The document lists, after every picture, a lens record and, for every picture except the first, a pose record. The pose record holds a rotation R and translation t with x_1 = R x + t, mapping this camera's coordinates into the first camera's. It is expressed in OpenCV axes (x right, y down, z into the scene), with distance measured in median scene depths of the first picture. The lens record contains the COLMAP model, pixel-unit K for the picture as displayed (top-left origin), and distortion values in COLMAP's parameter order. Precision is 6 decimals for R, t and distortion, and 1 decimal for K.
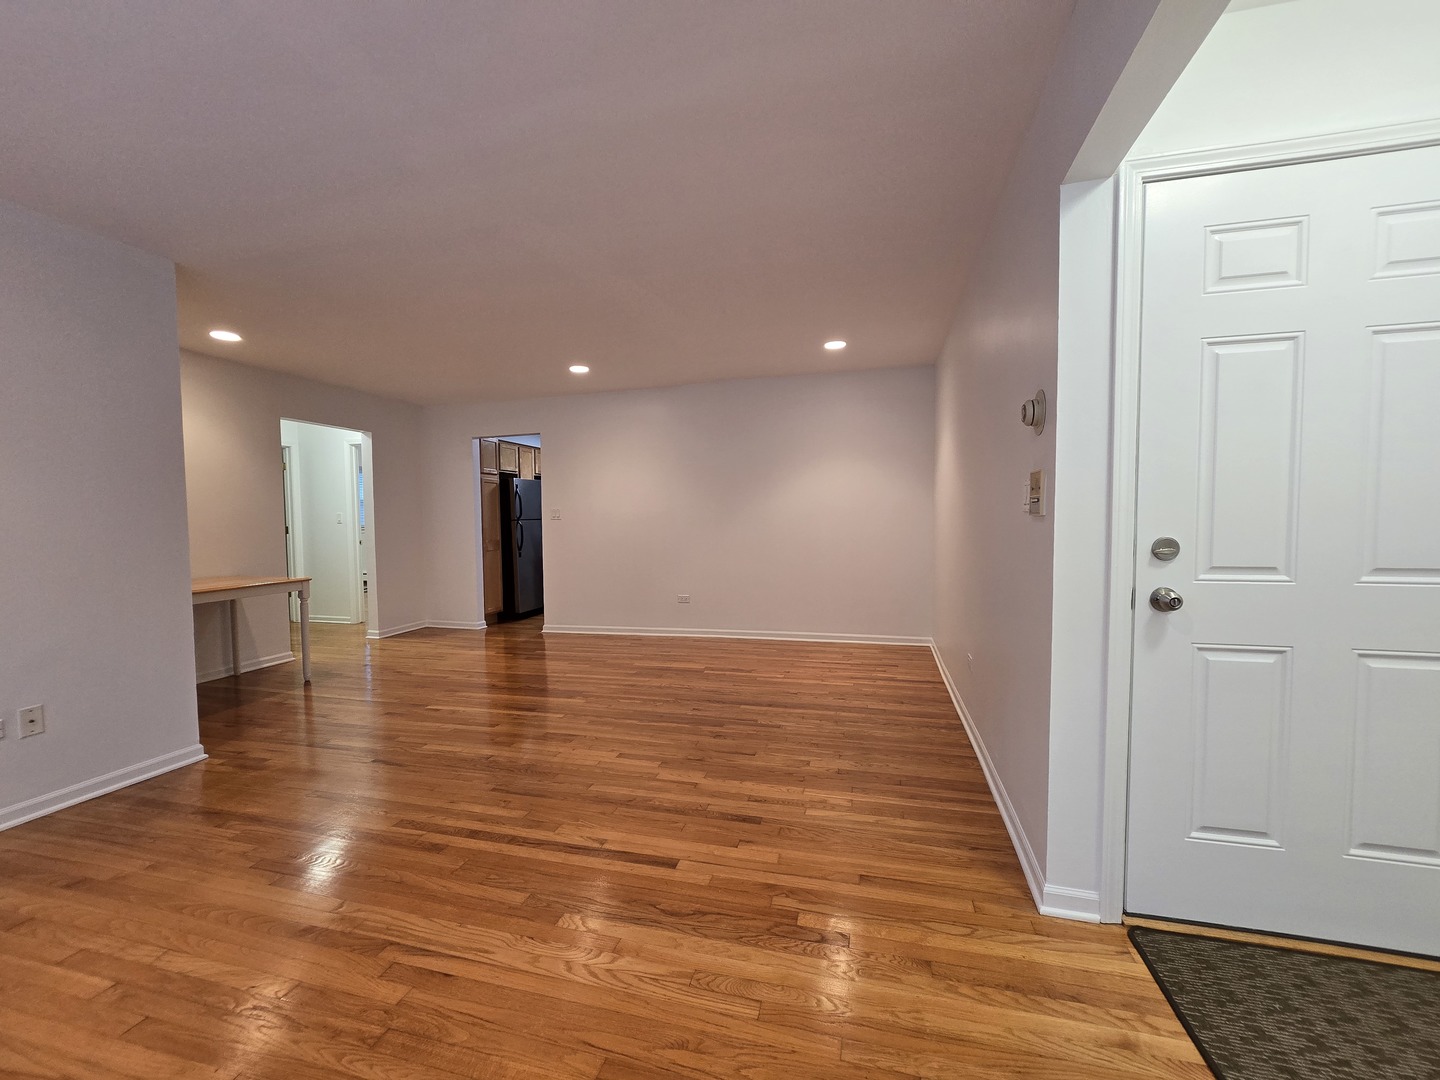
lens RADIAL K [[592.7, 0, 719.2], [0, 592.7, 543.1], [0, 0, 1]] dist [-0.002003, -0.001209]
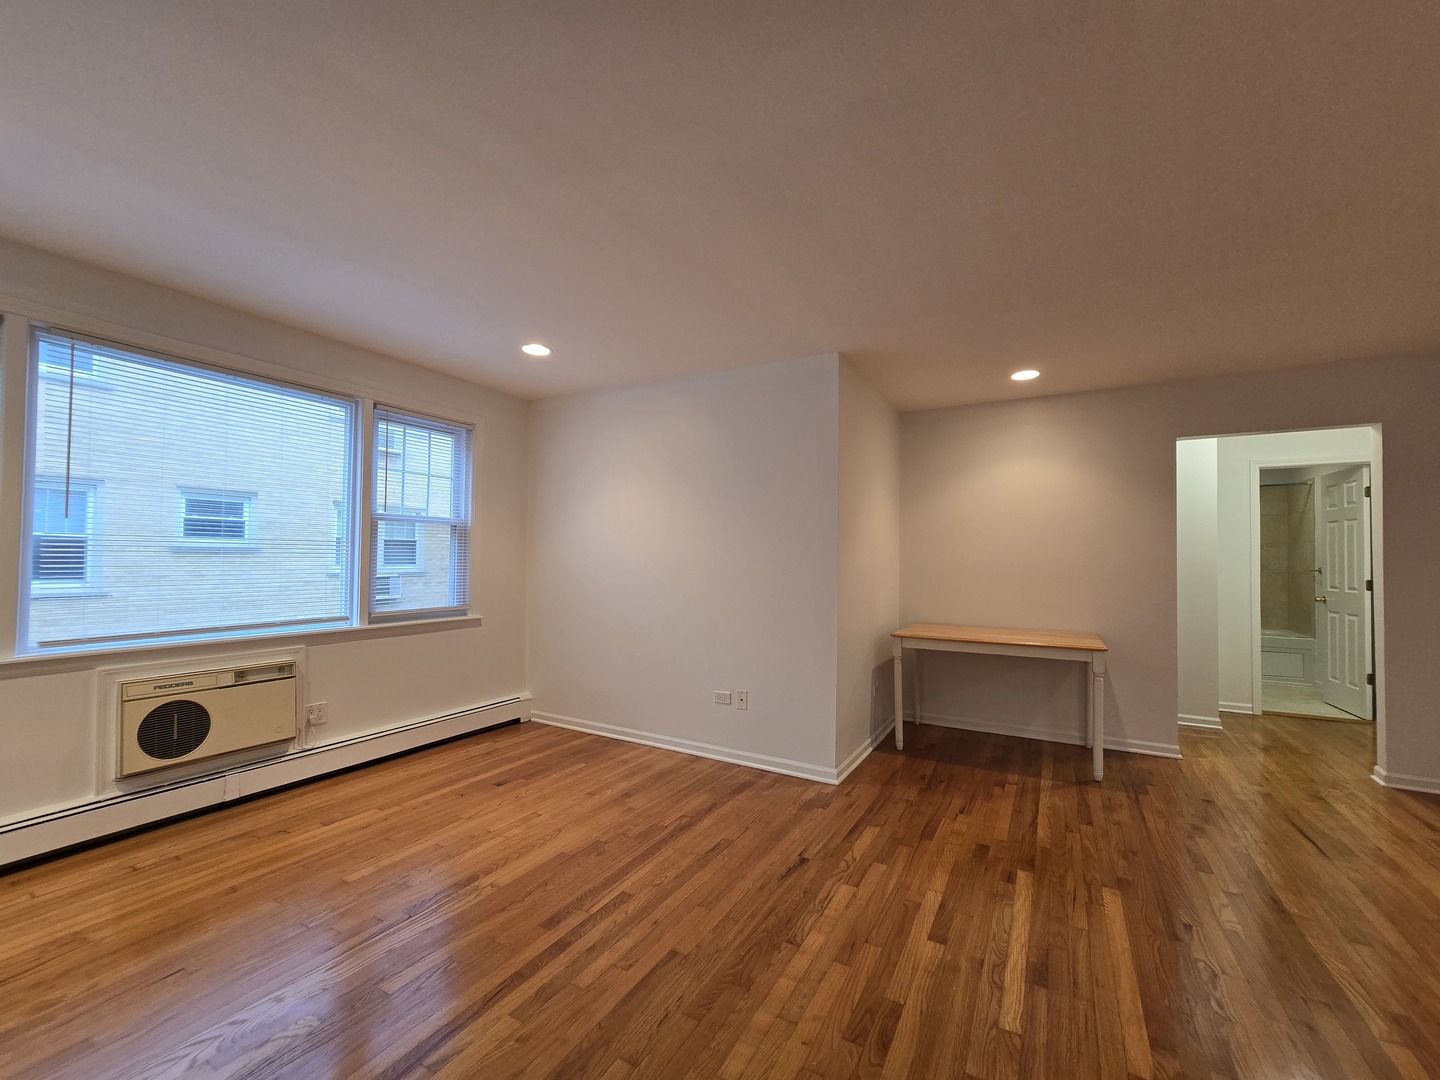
lens RADIAL K [[592.7, 0, 717.8], [0, 592.7, 547.1], [0, 0, 1]] dist [-0.002003, -0.001209]
pose [[-0.265612, -0.009013, -0.964038, 0.337686], [-0.044584, 0.999001, 0.002944, -0.096005], [0.963048, 0.043763, -0.265749, 1.325335]]
